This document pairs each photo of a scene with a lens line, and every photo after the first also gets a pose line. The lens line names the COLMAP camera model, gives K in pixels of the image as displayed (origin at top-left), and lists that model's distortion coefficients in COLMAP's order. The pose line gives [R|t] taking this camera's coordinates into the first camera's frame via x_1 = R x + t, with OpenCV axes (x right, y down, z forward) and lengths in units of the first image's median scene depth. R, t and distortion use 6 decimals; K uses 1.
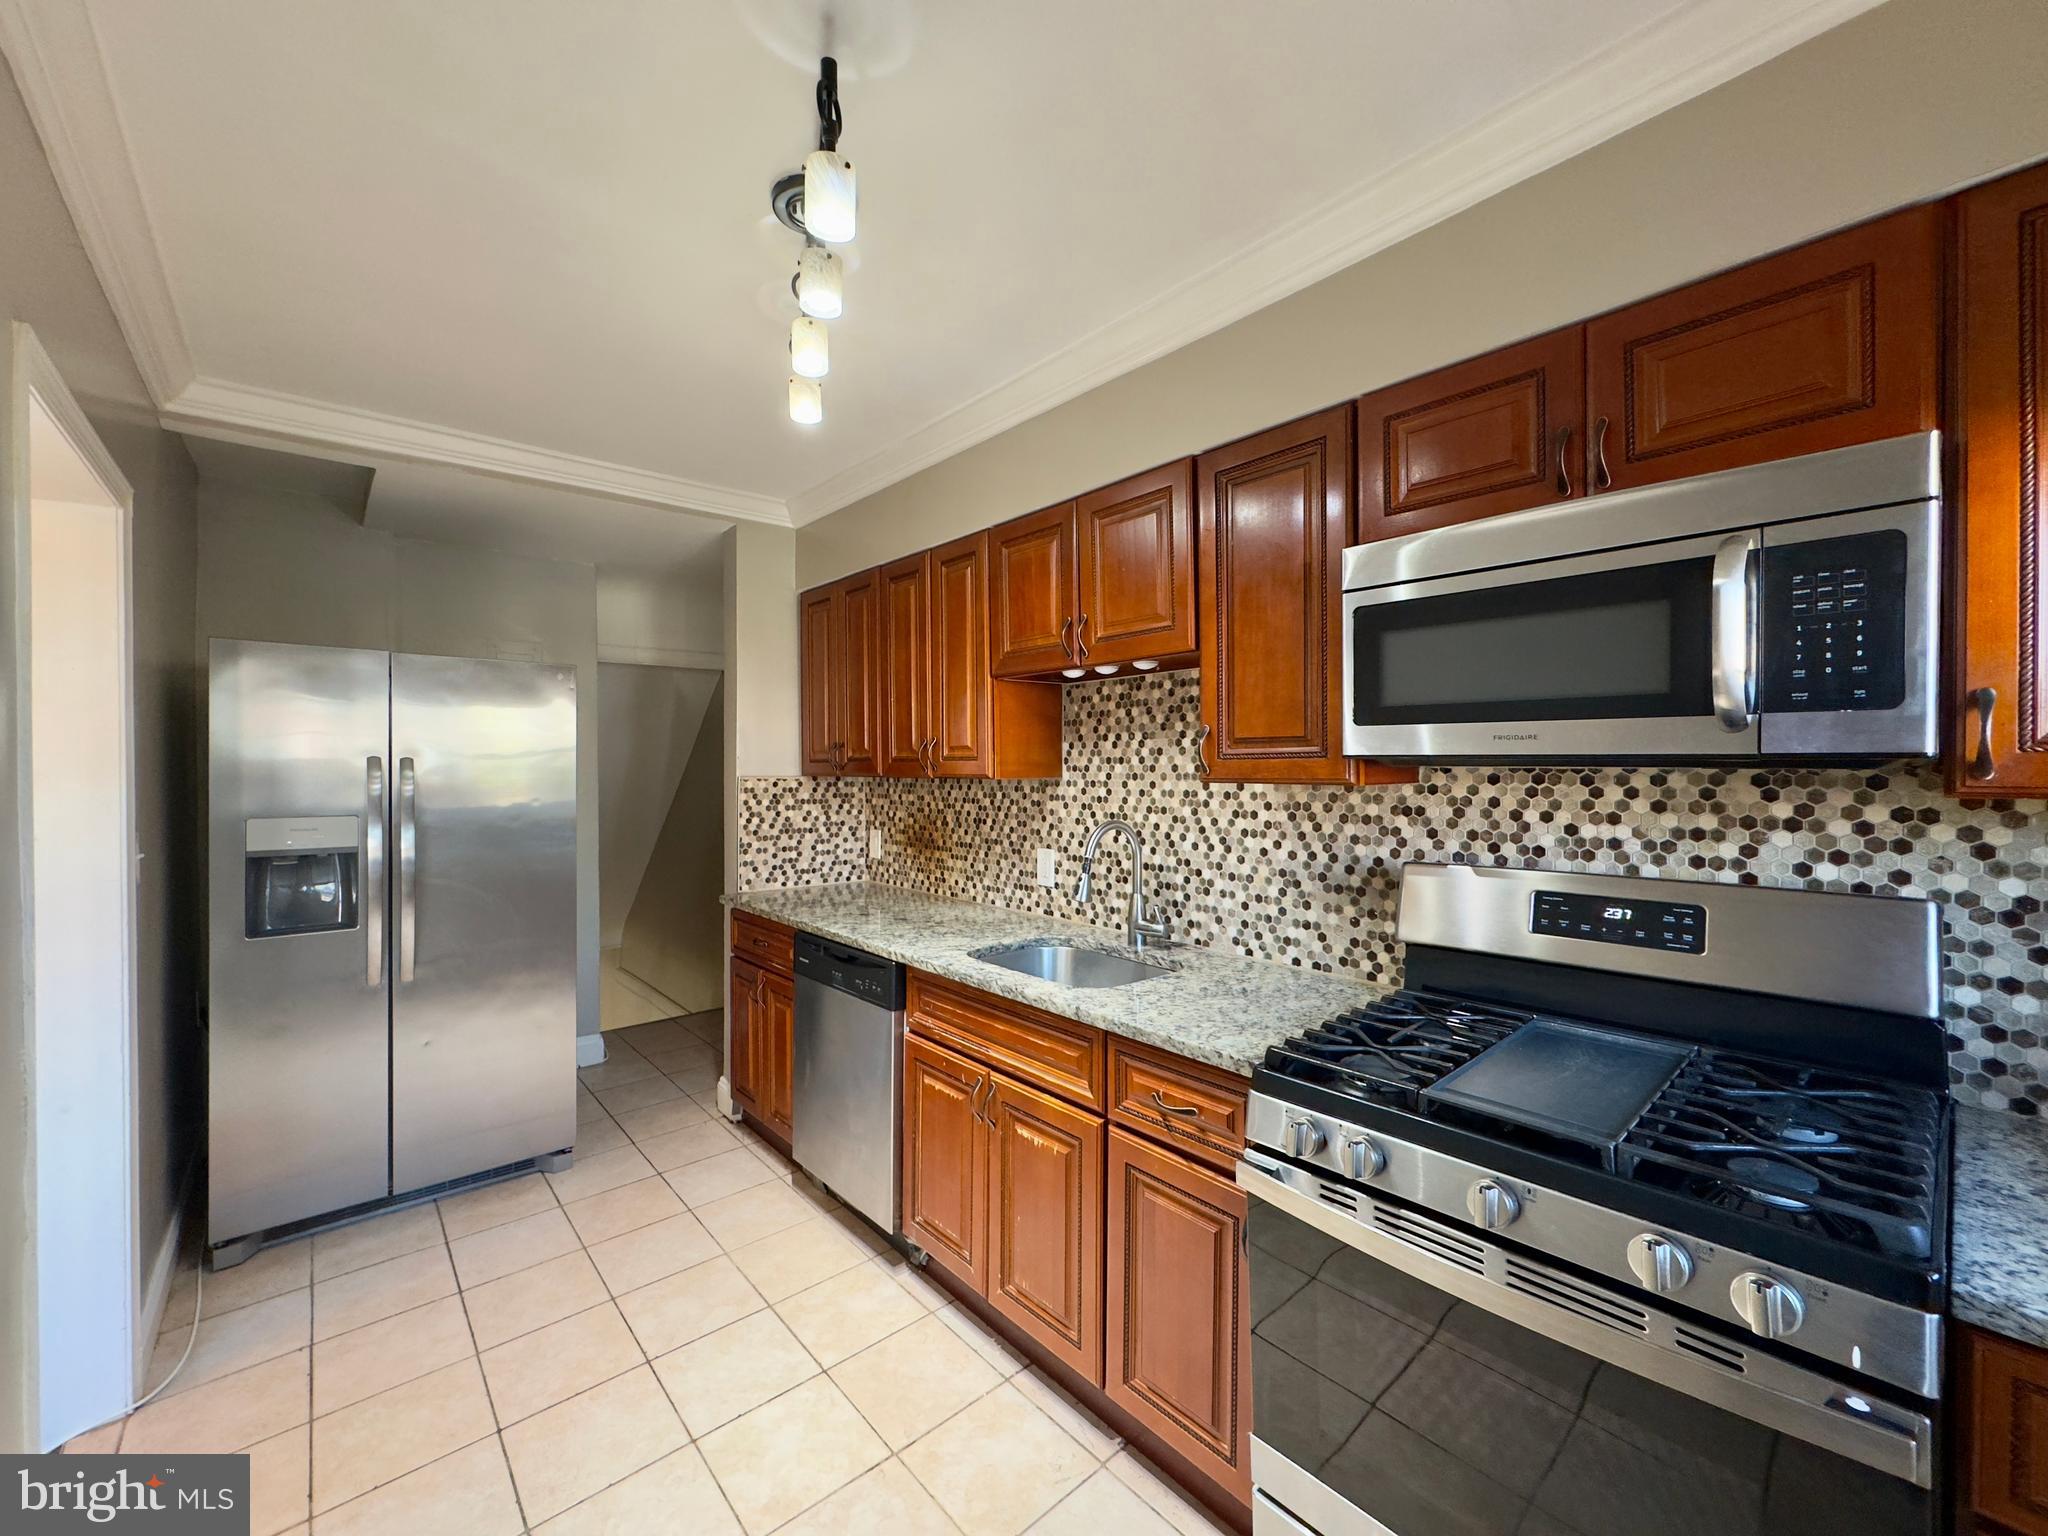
lens RADIAL K [[818.8, 0, 1024.0], [0, 818.8, 768.0], [0, 0, 1]] dist [-0.000512, 0.002763]
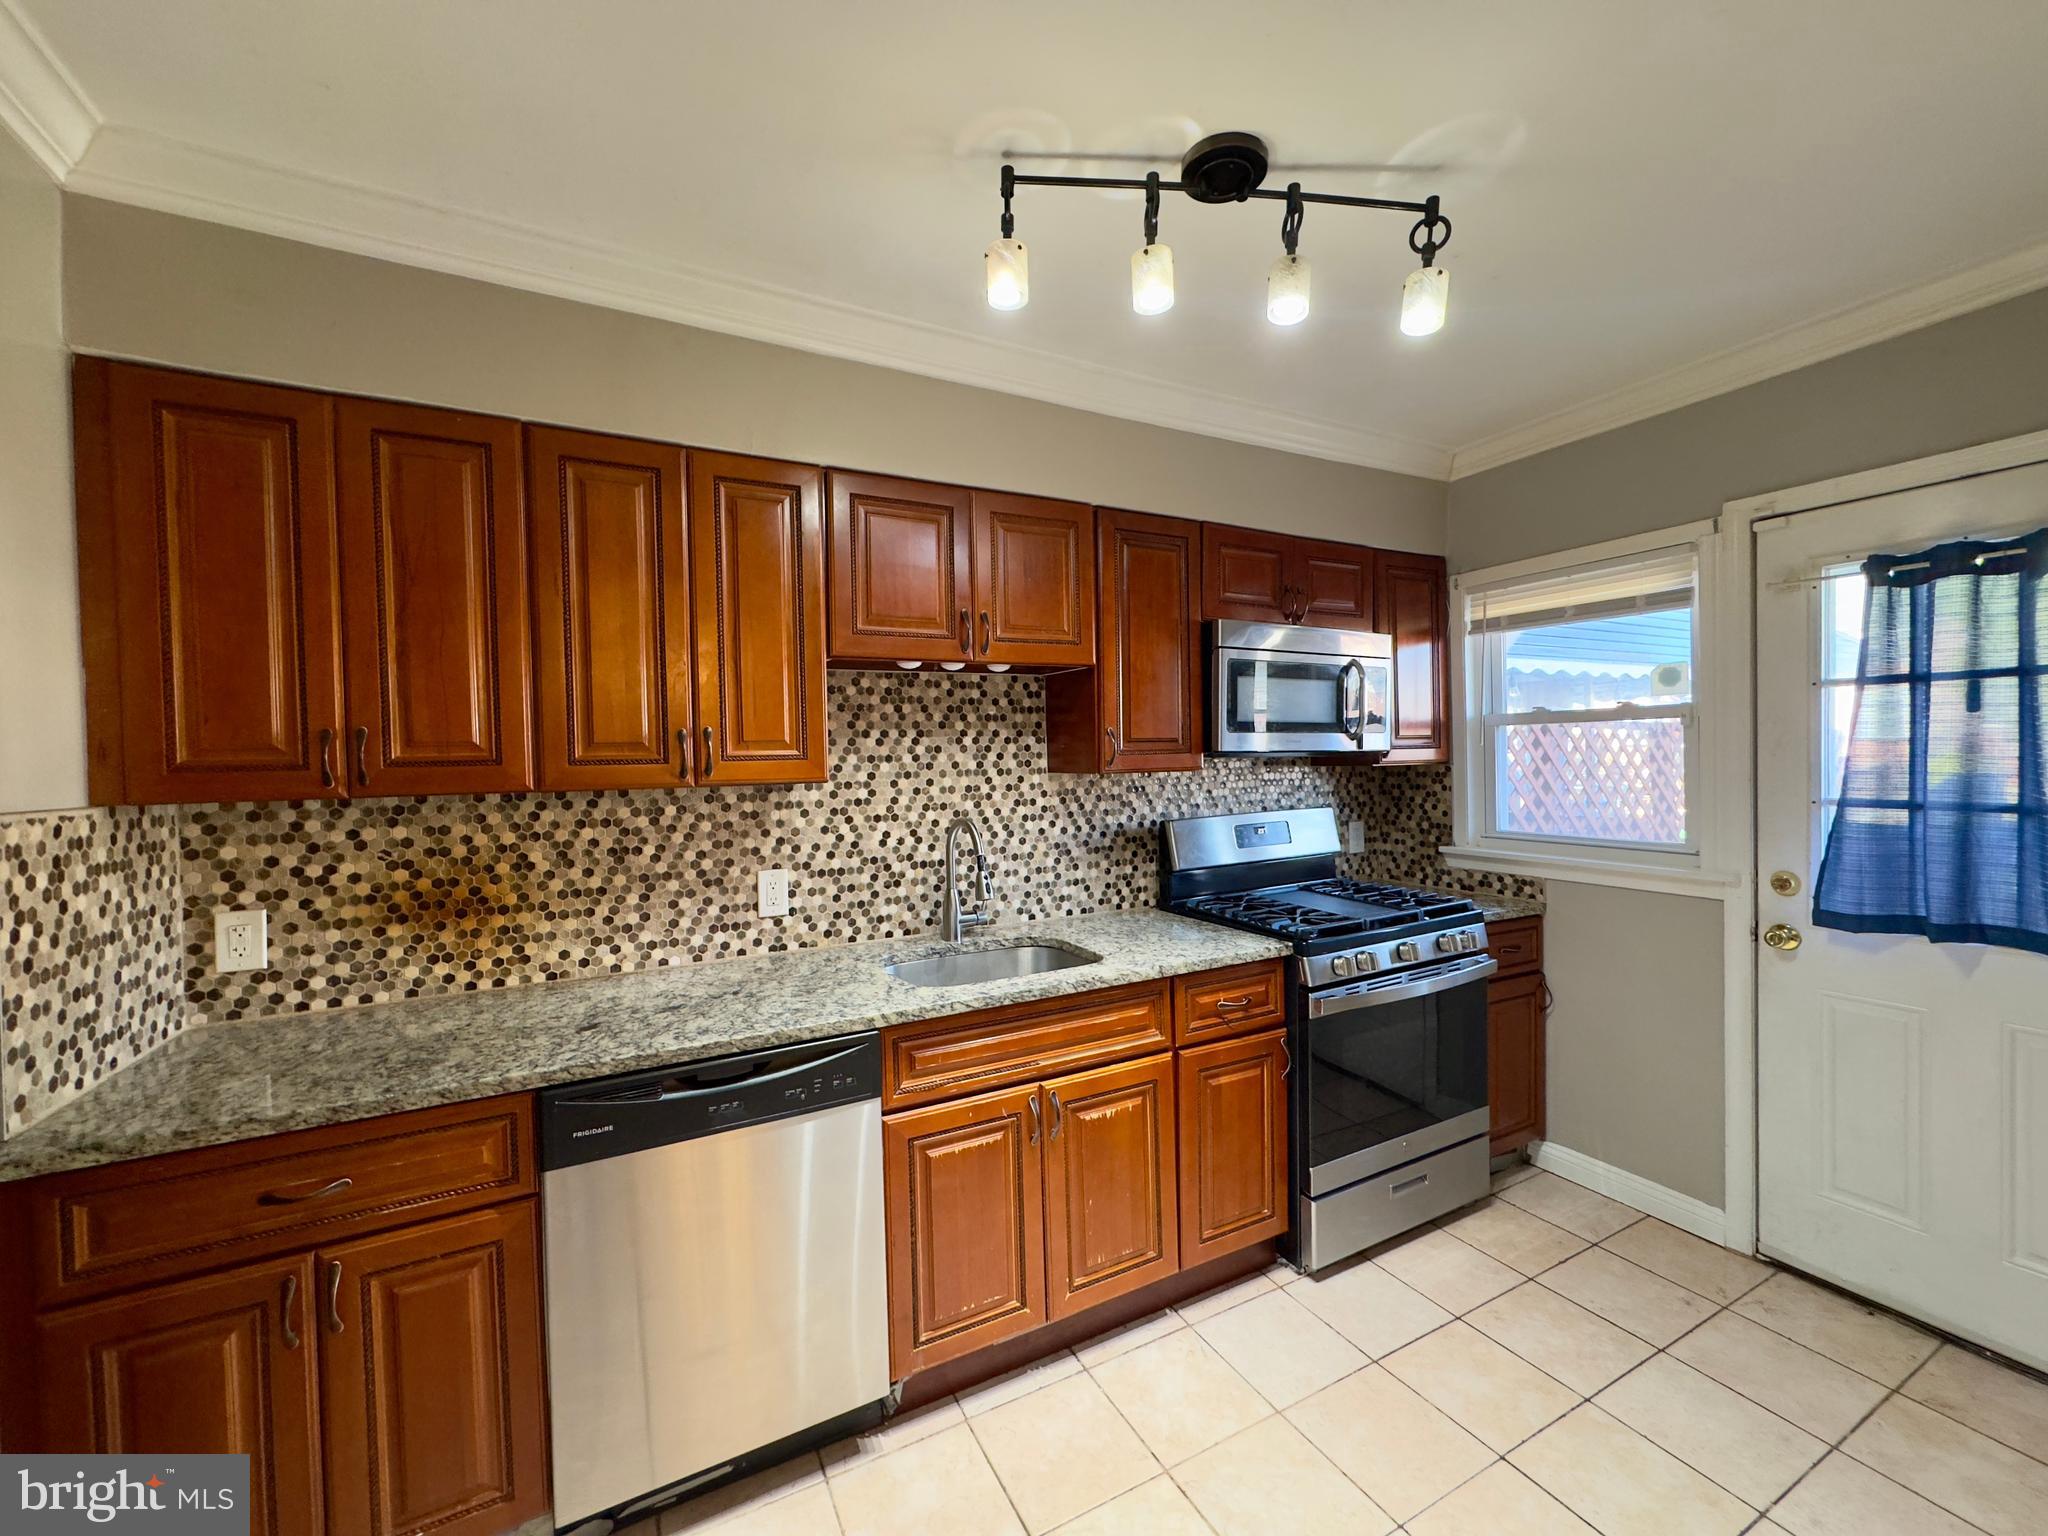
lens RADIAL K [[818.8, 0, 1024.0], [0, 818.8, 768.0], [0, 0, 1]] dist [-0.000512, 0.002763]
pose [[0.234808, -0.015191, 0.971923, -0.789069], [0.022453, 0.999696, 0.010200, -0.004695], [-0.971782, 0.019427, 0.235077, 0.644183]]
